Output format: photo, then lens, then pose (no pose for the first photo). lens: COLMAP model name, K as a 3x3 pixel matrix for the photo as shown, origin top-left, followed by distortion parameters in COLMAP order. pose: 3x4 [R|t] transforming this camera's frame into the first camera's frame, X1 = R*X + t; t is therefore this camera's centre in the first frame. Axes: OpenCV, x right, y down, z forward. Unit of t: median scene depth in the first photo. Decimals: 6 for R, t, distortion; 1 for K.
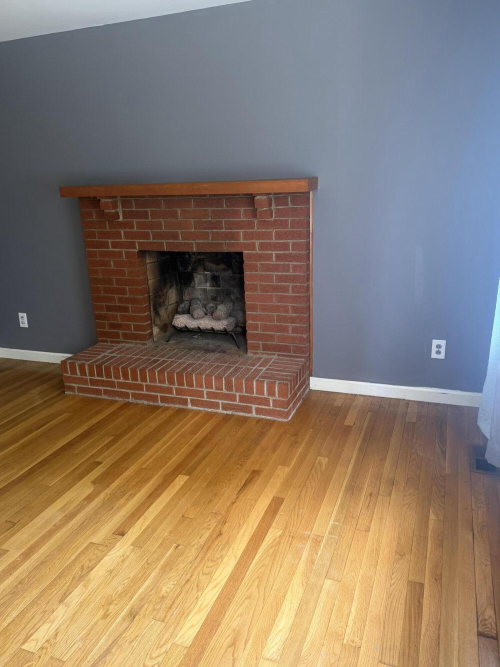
lens RADIAL K [[521.8, 0, 250.0], [0, 521.8, 333.5], [0, 0, 1]] dist [0.142789, -0.271535]
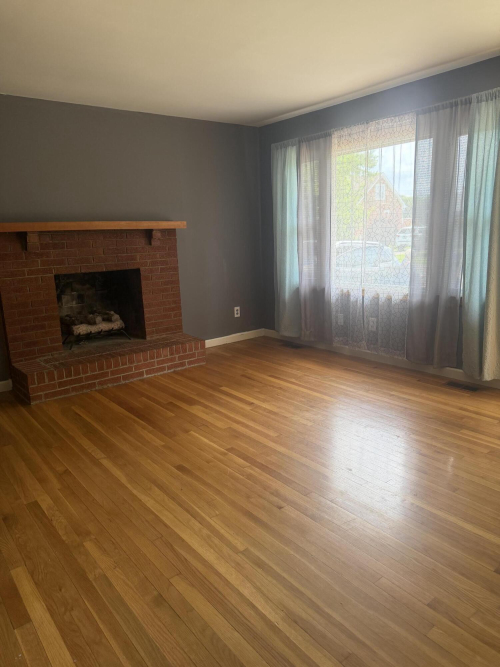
lens RADIAL K [[481.4, 0, 250.0], [0, 481.4, 333.5], [0, 0, 1]] dist [0.137443, -0.146877]
pose [[0.511541, -0.163724, 0.843516, -1.099195], [0.255285, 0.966311, 0.032744, 0.060210], [-0.820461, 0.198587, 0.536104, 0.045365]]
